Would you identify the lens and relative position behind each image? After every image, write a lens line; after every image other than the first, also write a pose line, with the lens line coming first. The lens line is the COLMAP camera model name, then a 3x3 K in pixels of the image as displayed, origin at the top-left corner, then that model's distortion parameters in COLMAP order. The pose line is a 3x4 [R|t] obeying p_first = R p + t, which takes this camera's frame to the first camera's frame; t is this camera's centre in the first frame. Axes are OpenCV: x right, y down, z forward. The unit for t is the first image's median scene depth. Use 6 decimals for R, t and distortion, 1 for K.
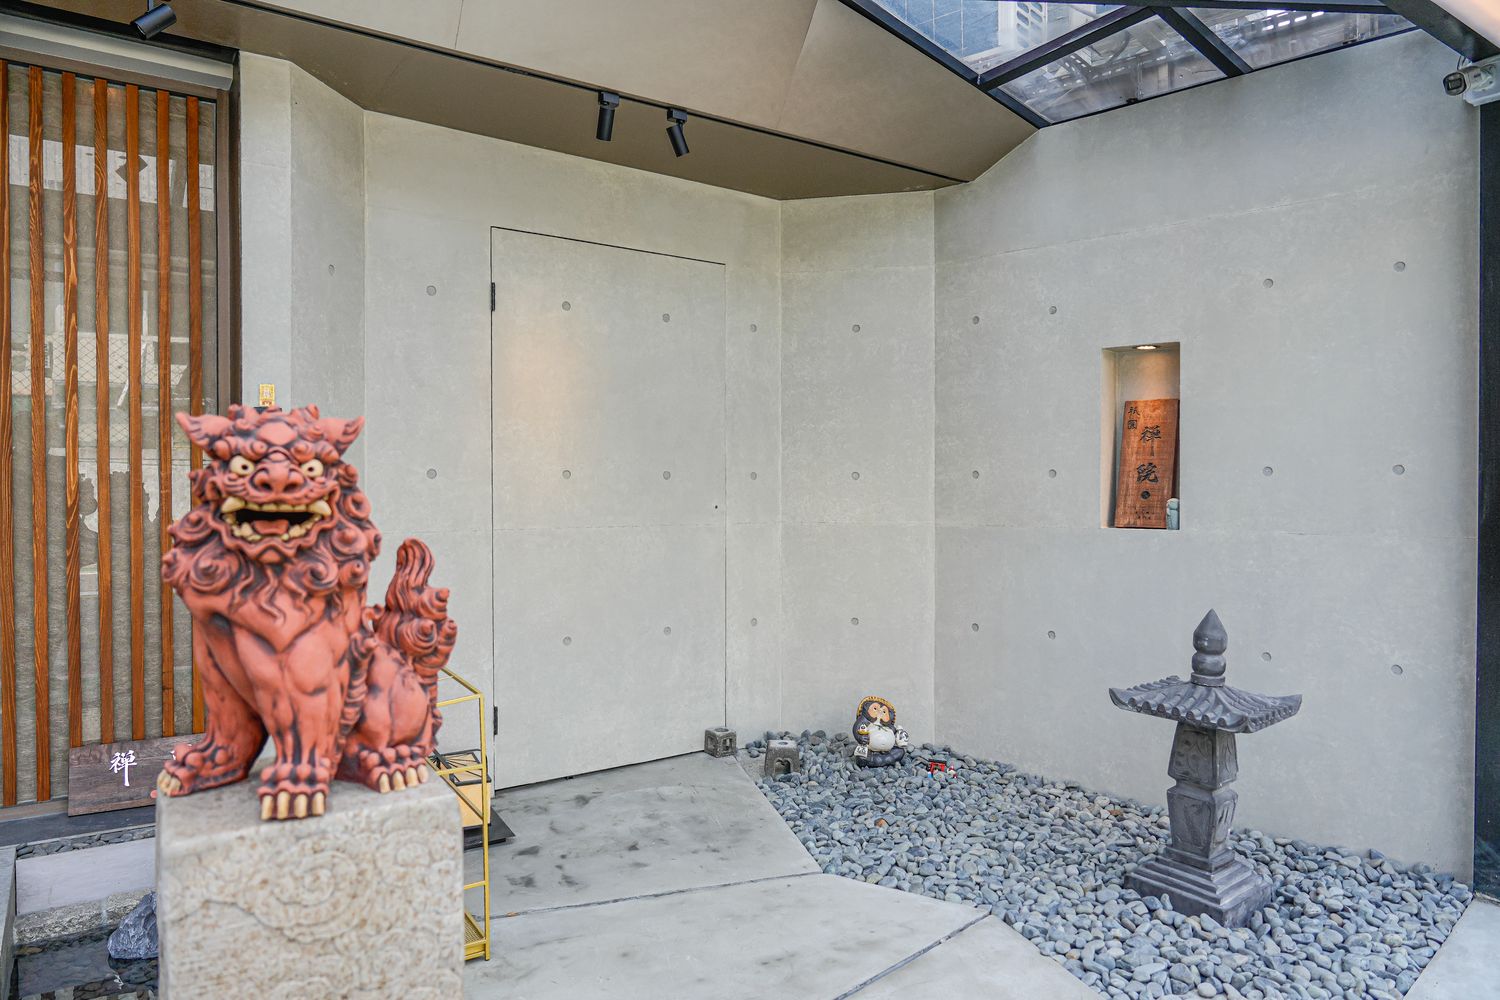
lens RADIAL K [[1003.6, 0, 756.6], [0, 1003.6, 497.0], [0, 0, 1]] dist [-0.003332, 0.005677]
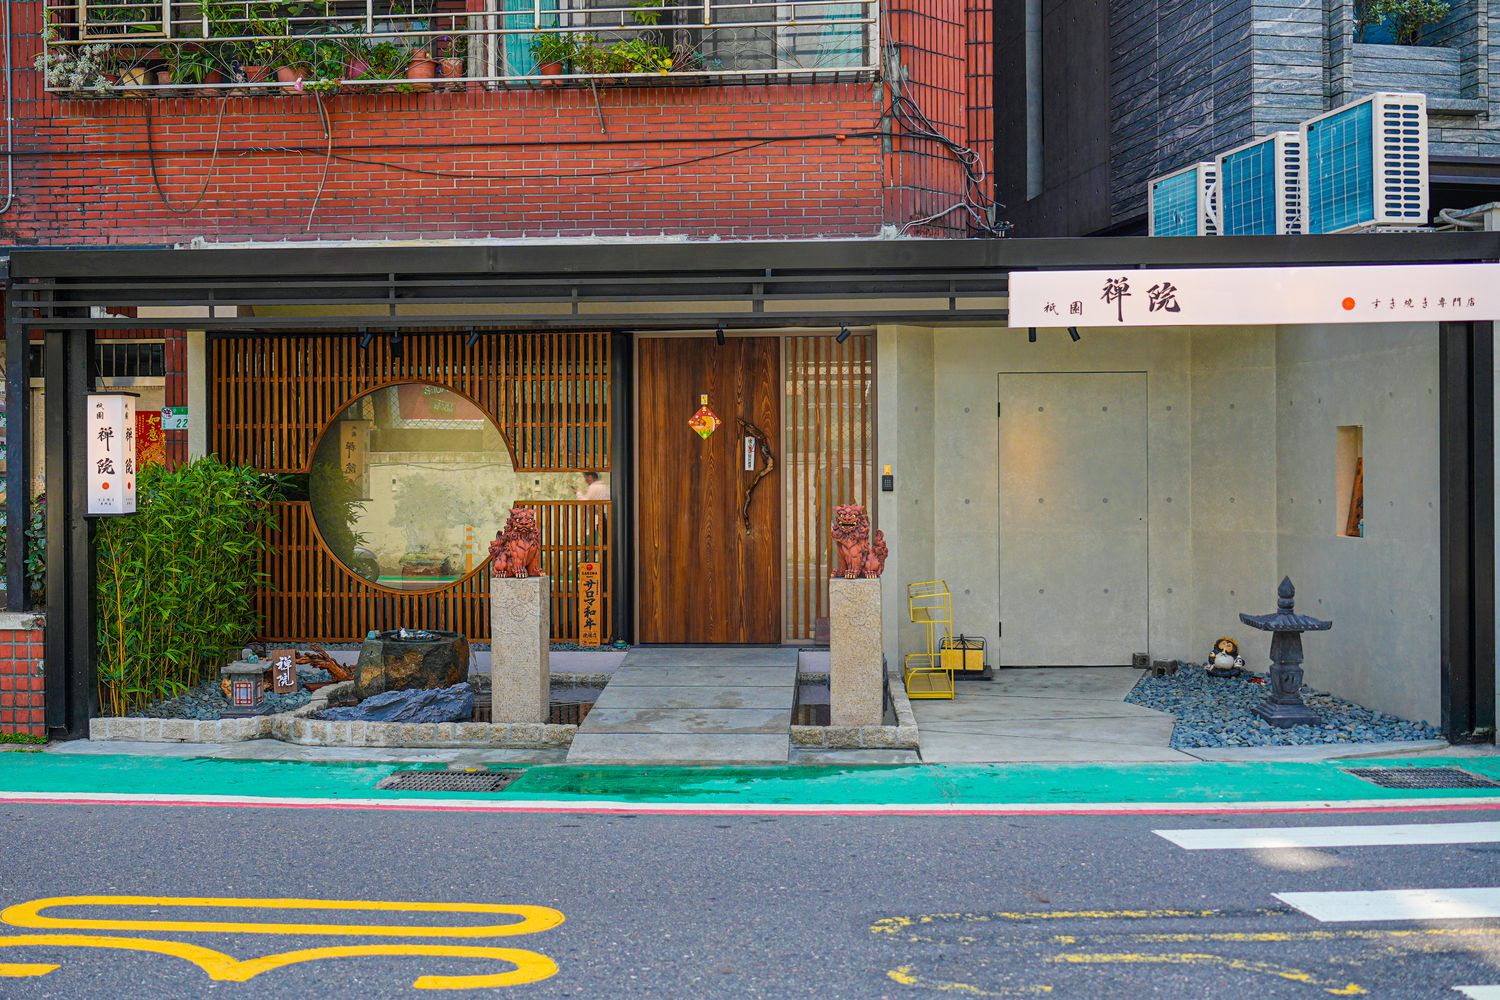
lens RADIAL K [[1602.8, 0, 751.7], [0, 1602.8, 495.9], [0, 0, 1]] dist [-0.001987, 0.000000]
pose [[0.799930, 0.004661, -0.600075, 1.077013], [-0.000241, 0.999972, 0.007445, -0.050192], [0.600093, -0.005811, 0.799909, -1.562868]]
